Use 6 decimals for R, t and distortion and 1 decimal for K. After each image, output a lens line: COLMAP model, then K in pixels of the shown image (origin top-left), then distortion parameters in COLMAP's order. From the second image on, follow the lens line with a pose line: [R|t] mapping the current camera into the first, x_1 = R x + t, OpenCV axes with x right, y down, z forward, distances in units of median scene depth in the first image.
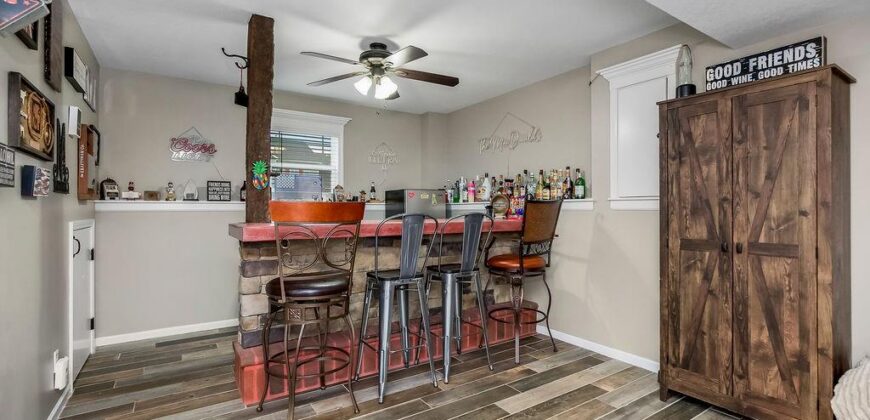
lens RADIAL K [[399.9, 0, 438.2], [0, 399.9, 206.3], [0, 0, 1]] dist [-0.002624, 0.000490]
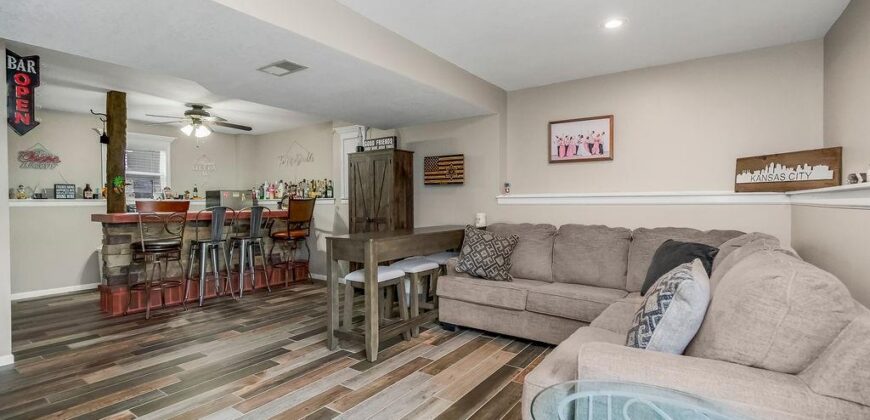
lens RADIAL K [[404.3, 0, 434.5], [0, 404.3, 204.3], [0, 0, 1]] dist [-0.003079, 0.000094]
pose [[0.933466, -0.006267, 0.358611, 0.148325], [0.001854, 0.999918, 0.012648, -0.012356], [-0.358661, -0.011141, 0.933402, -0.831679]]
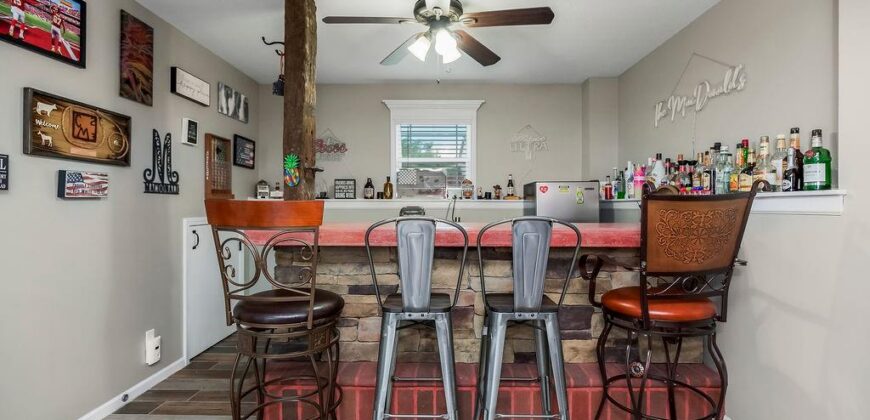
lens RADIAL K [[399.9, 0, 438.2], [0, 399.9, 206.3], [0, 0, 1]] dist [-0.002624, 0.000490]
pose [[0.827127, 0.004283, -0.561998, 0.249479], [0.001113, 0.999957, 0.009259, -0.004264], [0.562013, -0.008284, 0.827087, 0.339194]]
